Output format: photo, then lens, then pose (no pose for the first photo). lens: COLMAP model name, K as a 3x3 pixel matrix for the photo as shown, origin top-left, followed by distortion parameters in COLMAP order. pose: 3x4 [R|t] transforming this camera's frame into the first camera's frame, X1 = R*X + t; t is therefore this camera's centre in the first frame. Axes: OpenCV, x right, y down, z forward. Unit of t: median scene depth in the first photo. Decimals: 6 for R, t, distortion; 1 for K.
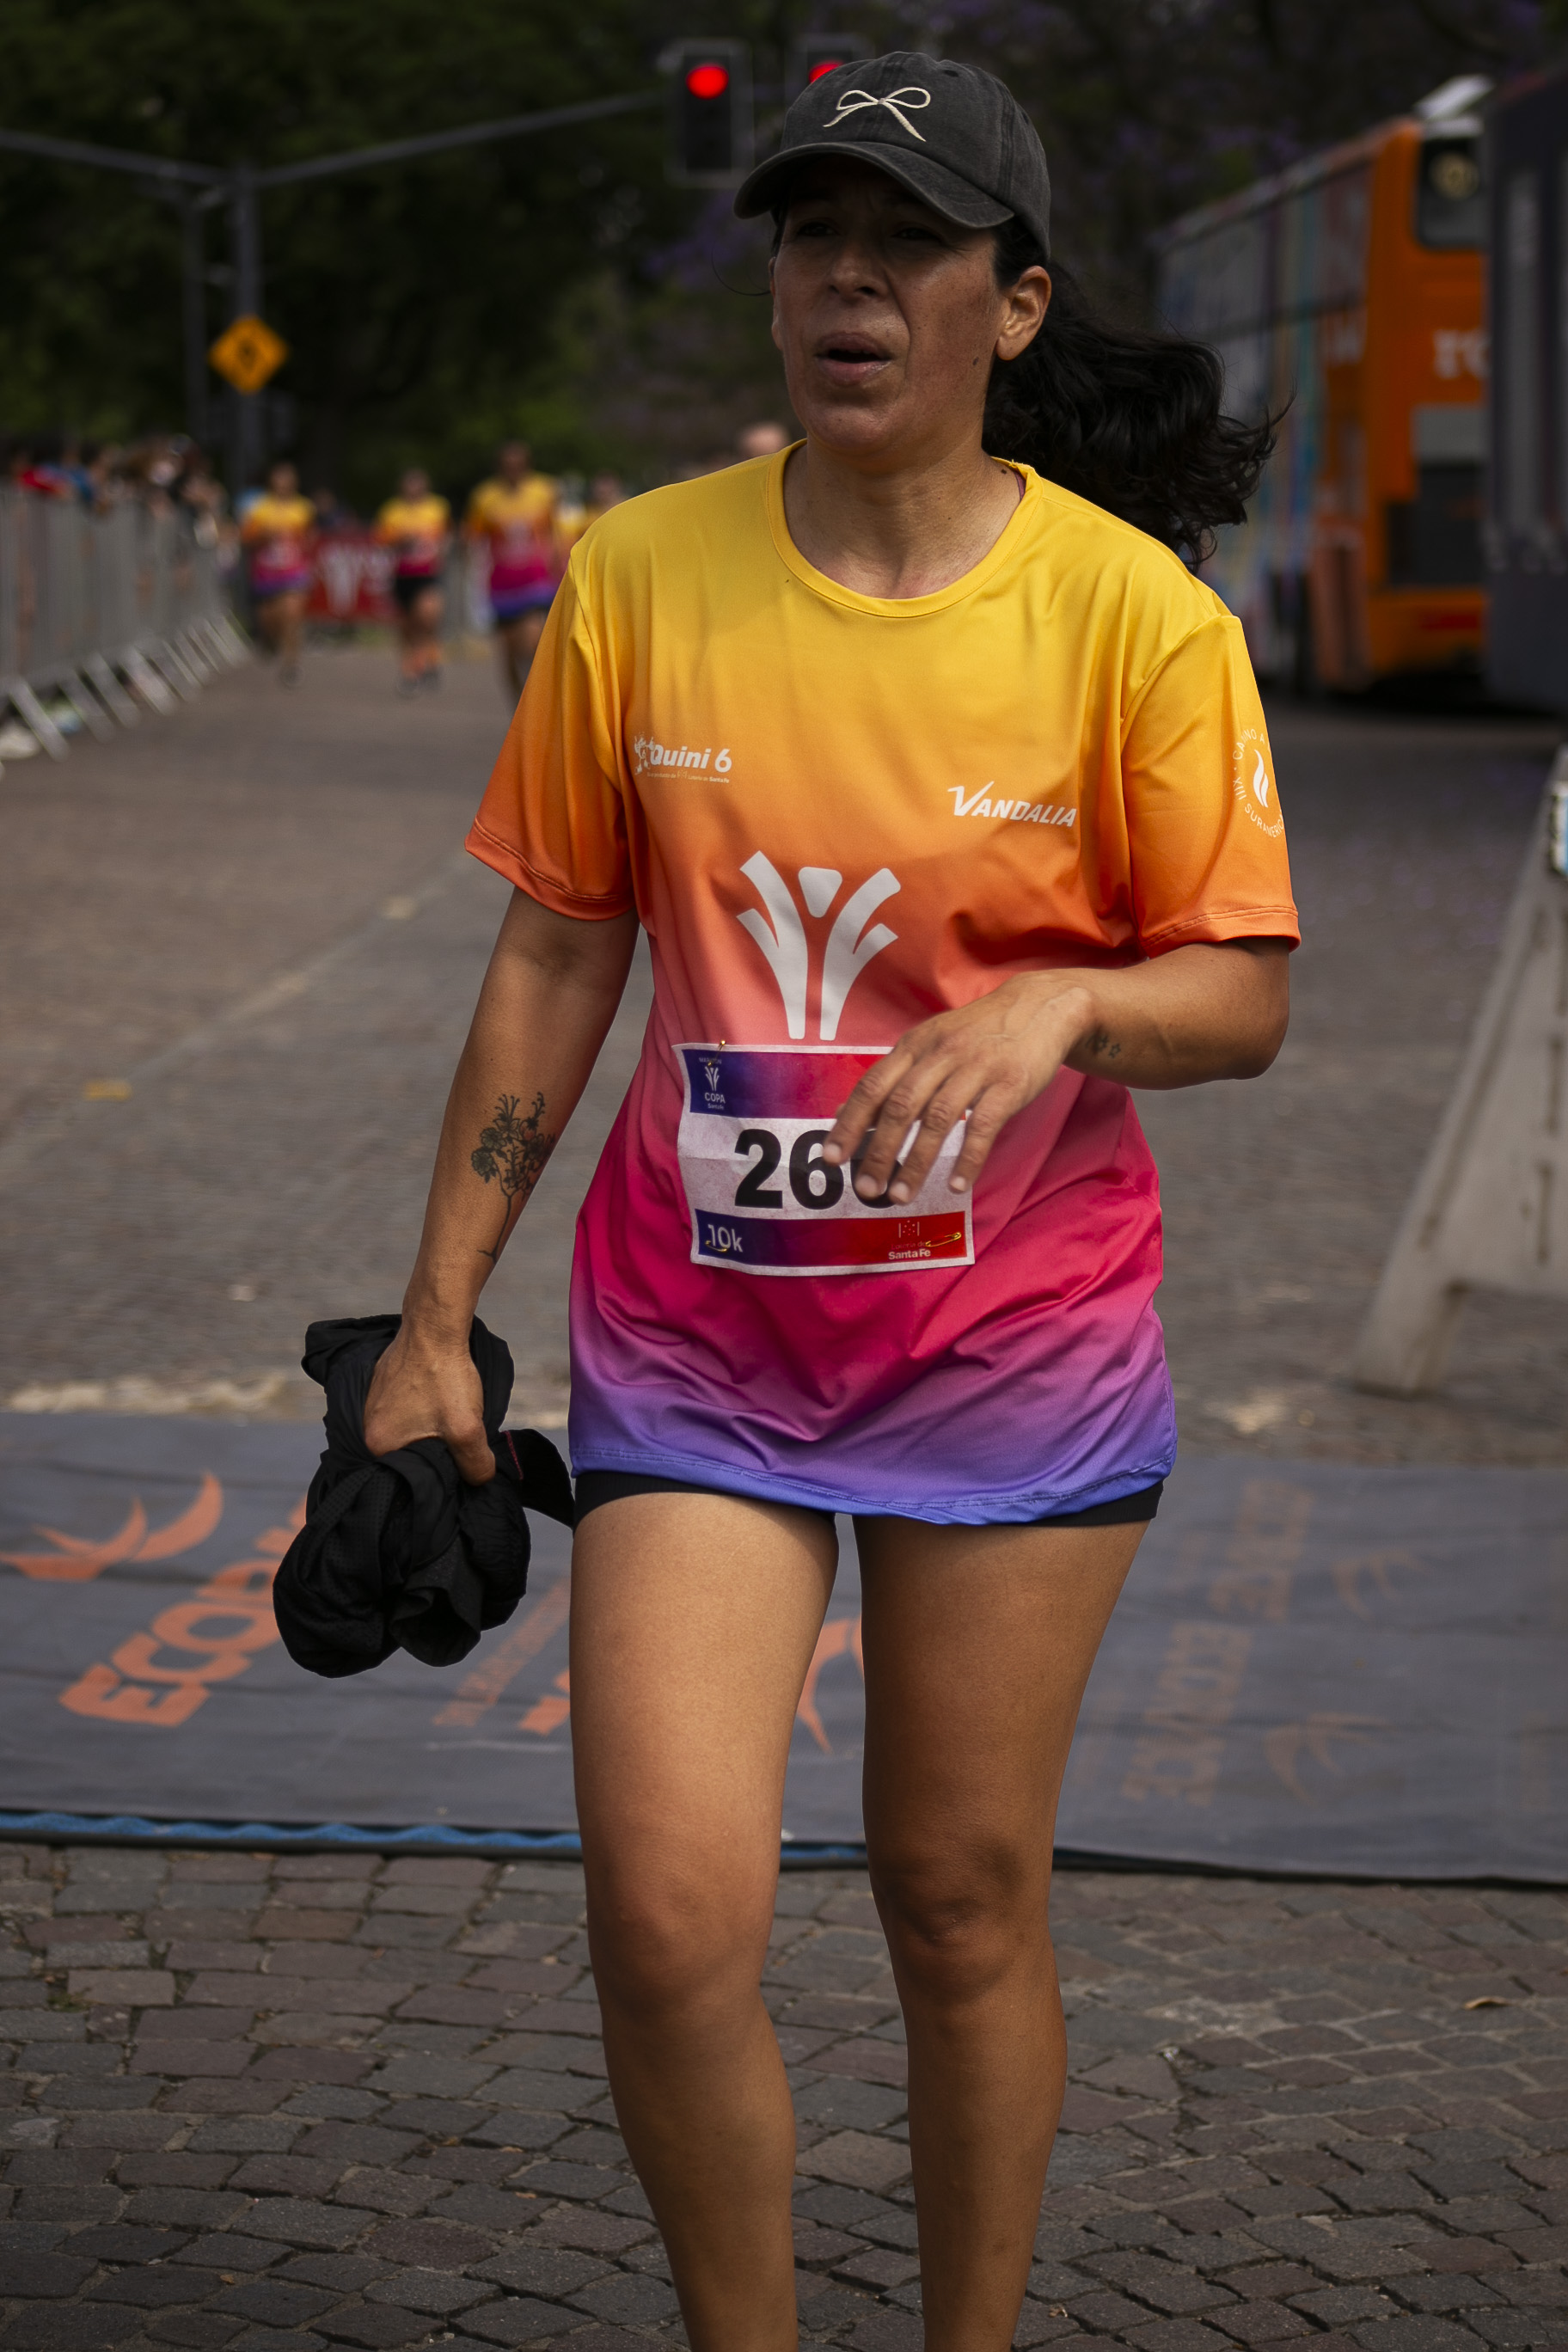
lens RADIAL K [[5541.4, 0, 793.7], [0, 5541.4, 1199.7], [0, 0, 1]] dist [-0.056952, 0.820911]
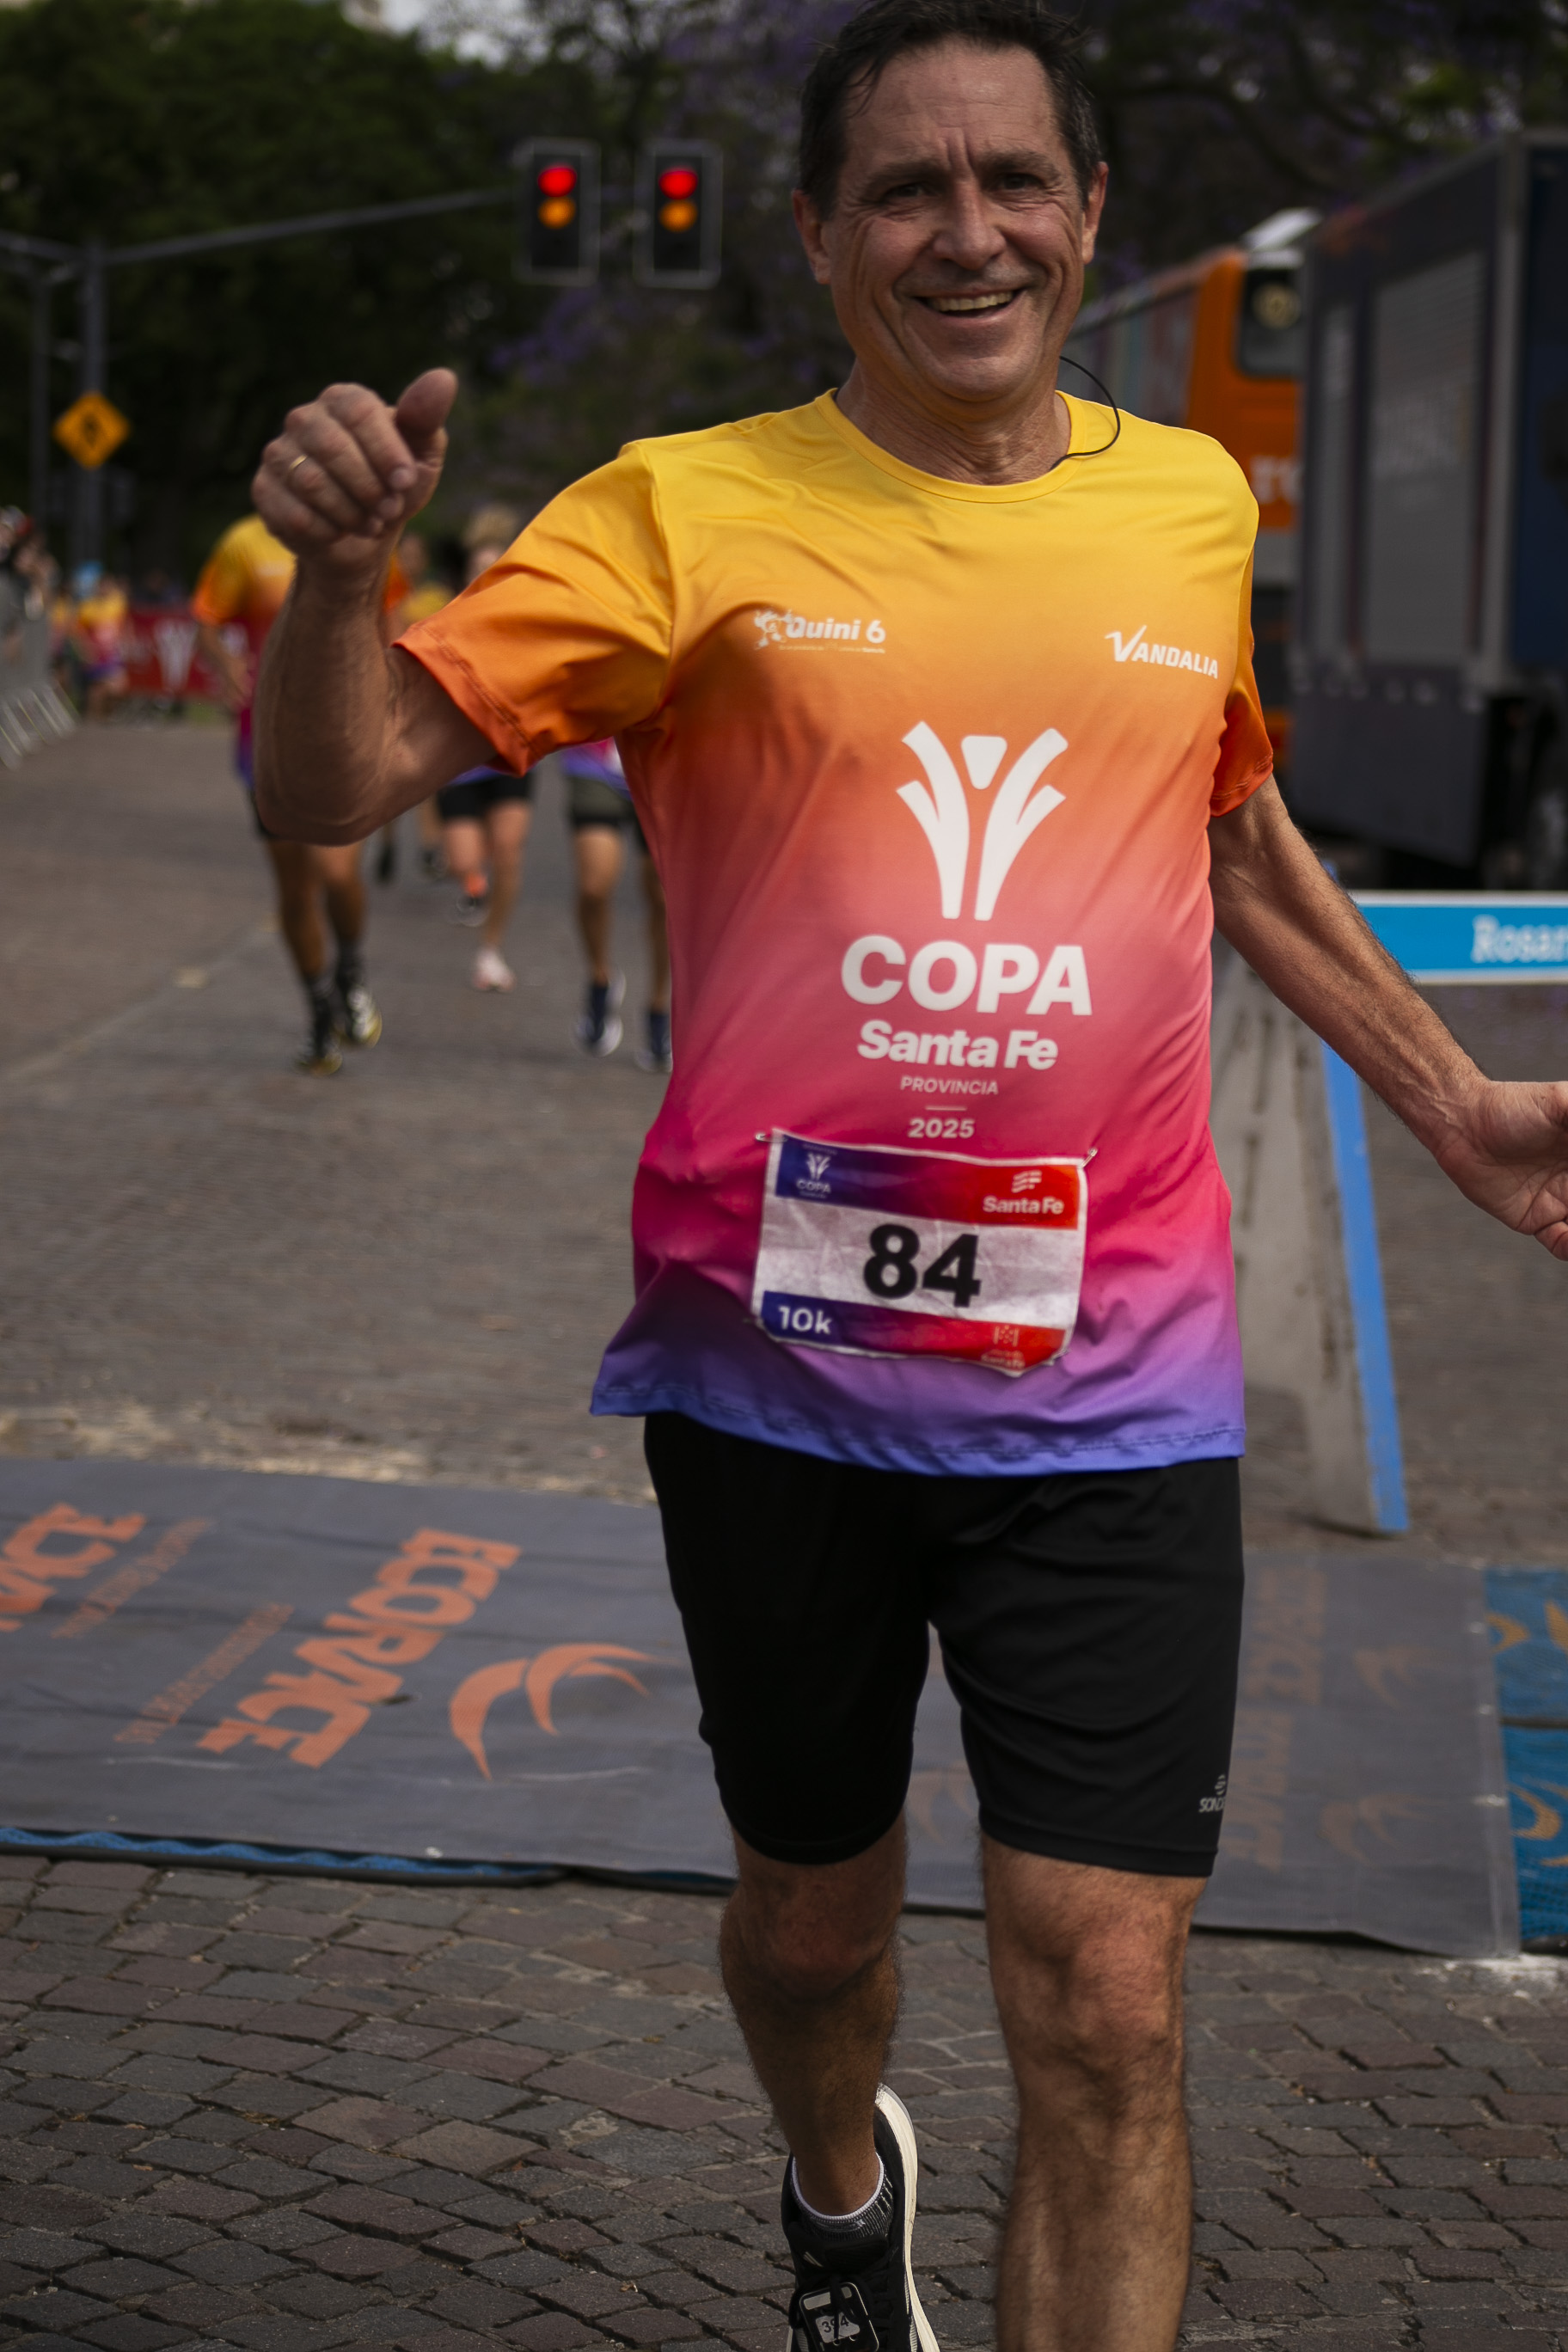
lens RADIAL K [[5541.4, 0, 793.7], [0, 5541.4, 1199.7], [0, 0, 1]] dist [-0.056952, 0.820911]
pose [[0.998821, 0.038734, 0.029260, 0.031630], [-0.038194, 0.999094, -0.018794, 0.008431], [-0.029962, 0.017654, 0.999395, -0.054505]]
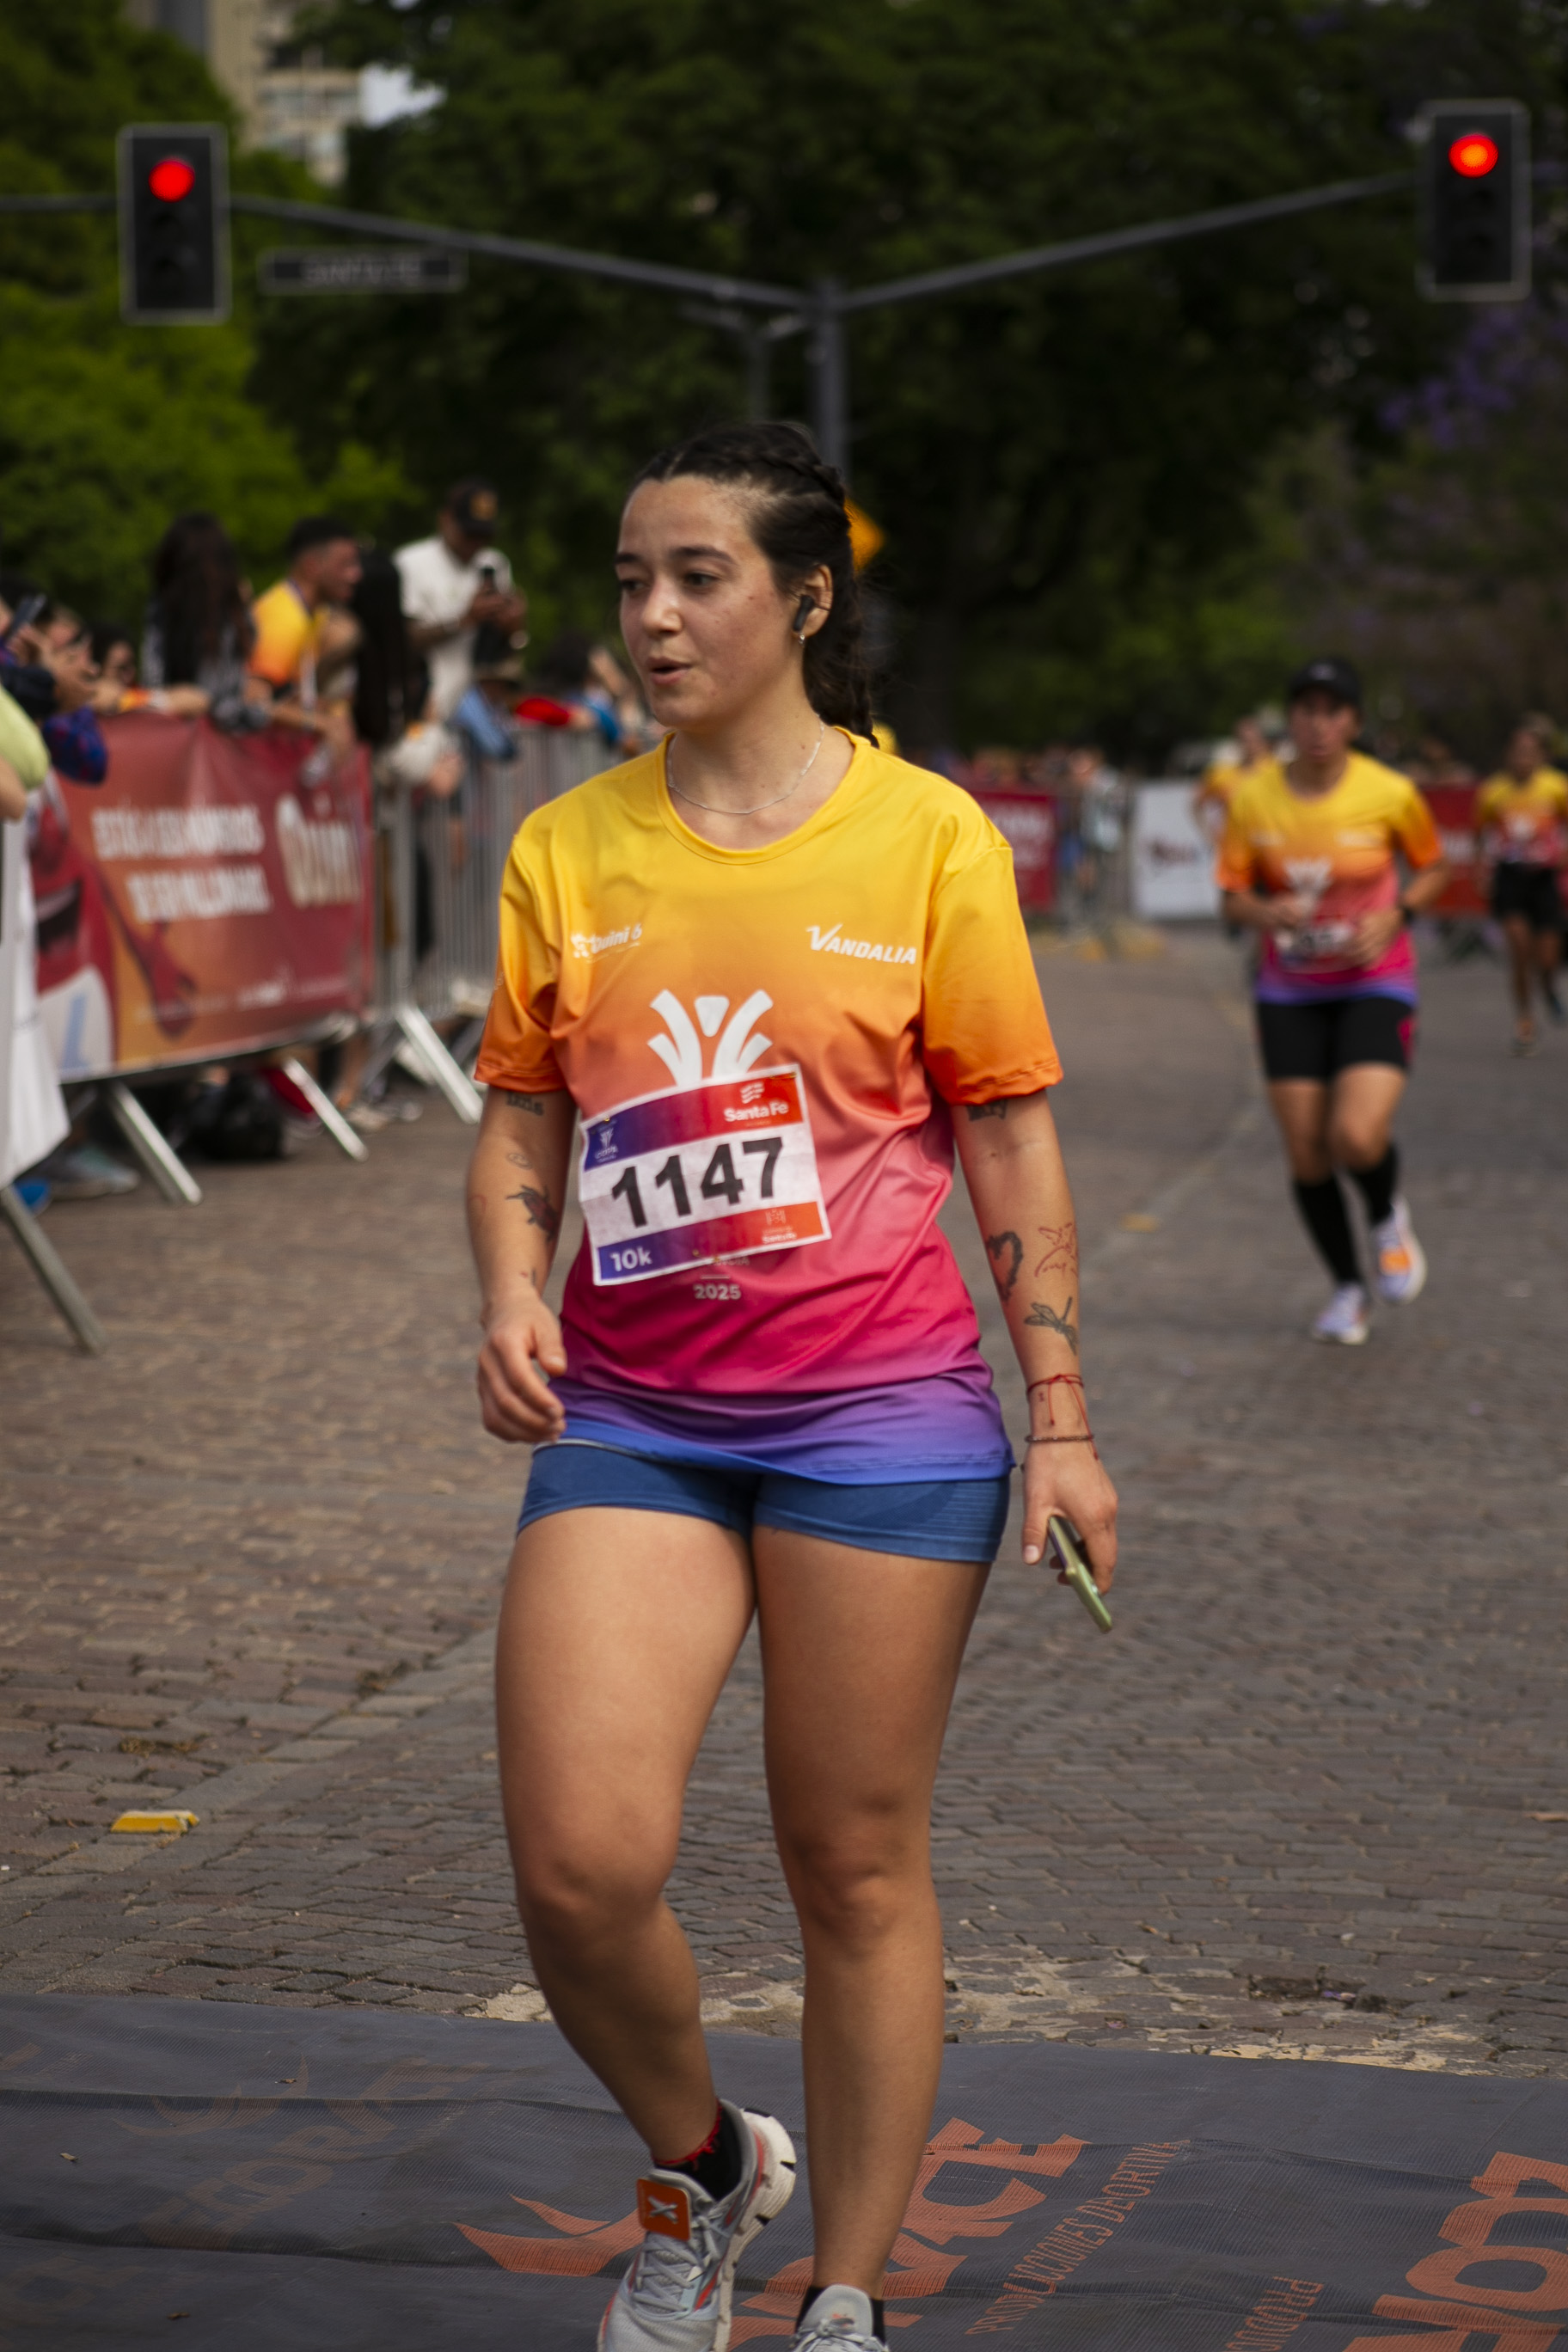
lens RADIAL K [[7615.5, 0, 780.4], [0, 7615.5, 1172.5], [0, 0, 1]] dist [0.505866, 1.568373]
pose [[0.994651, 0.006318, -0.103103, -0.005331], [-0.013415, 0.997575, -0.068294, -0.005255], [0.102421, 0.069312, 0.992323, 0.037482]]
